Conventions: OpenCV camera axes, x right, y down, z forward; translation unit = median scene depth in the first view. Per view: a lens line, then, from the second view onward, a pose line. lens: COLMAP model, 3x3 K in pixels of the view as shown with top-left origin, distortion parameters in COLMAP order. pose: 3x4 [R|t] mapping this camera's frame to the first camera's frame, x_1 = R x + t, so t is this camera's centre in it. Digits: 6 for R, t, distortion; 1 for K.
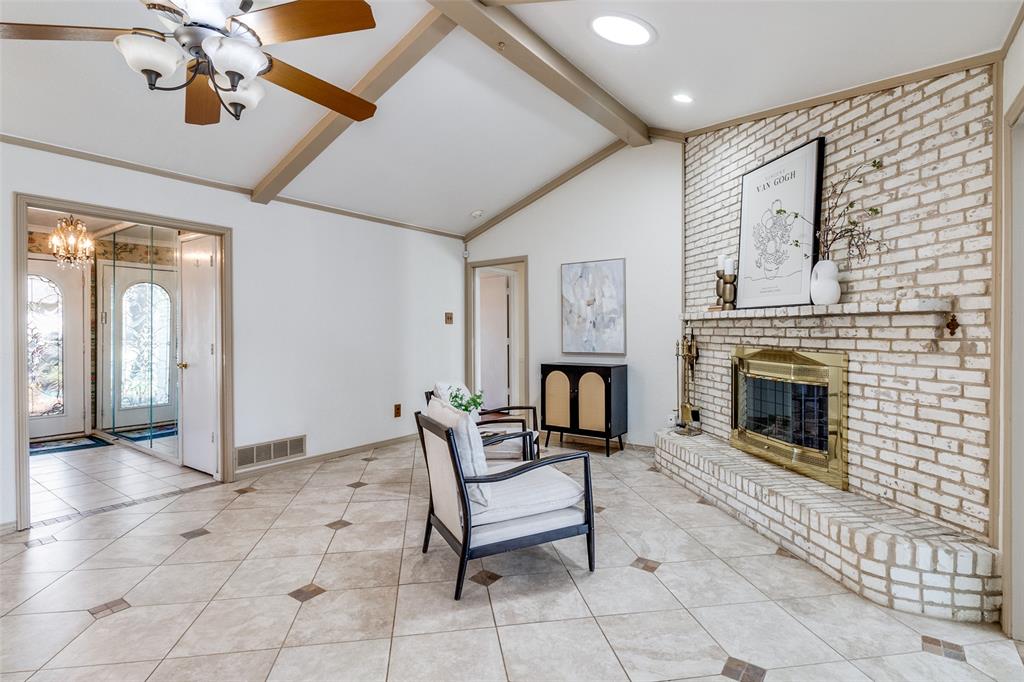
lens RADIAL K [[486.7, 0, 515.5], [0, 486.7, 330.8], [0, 0, 1]] dist [0.000972, 0.000931]
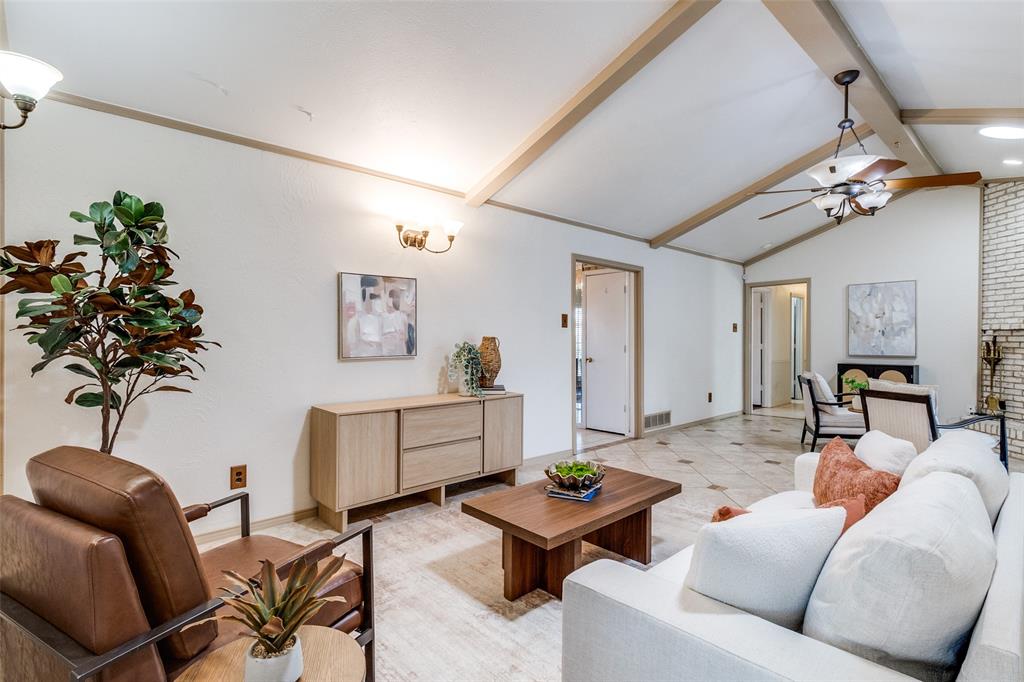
lens RADIAL K [[486.7, 0, 506.6], [0, 486.7, 342.6], [0, 0, 1]] dist [0.000972, 0.000931]
pose [[0.982093, 0.005875, -0.188305, -0.643443], [-0.004527, 0.999961, 0.007589, 0.007711], [0.188343, -0.006600, 0.982081, -0.481625]]
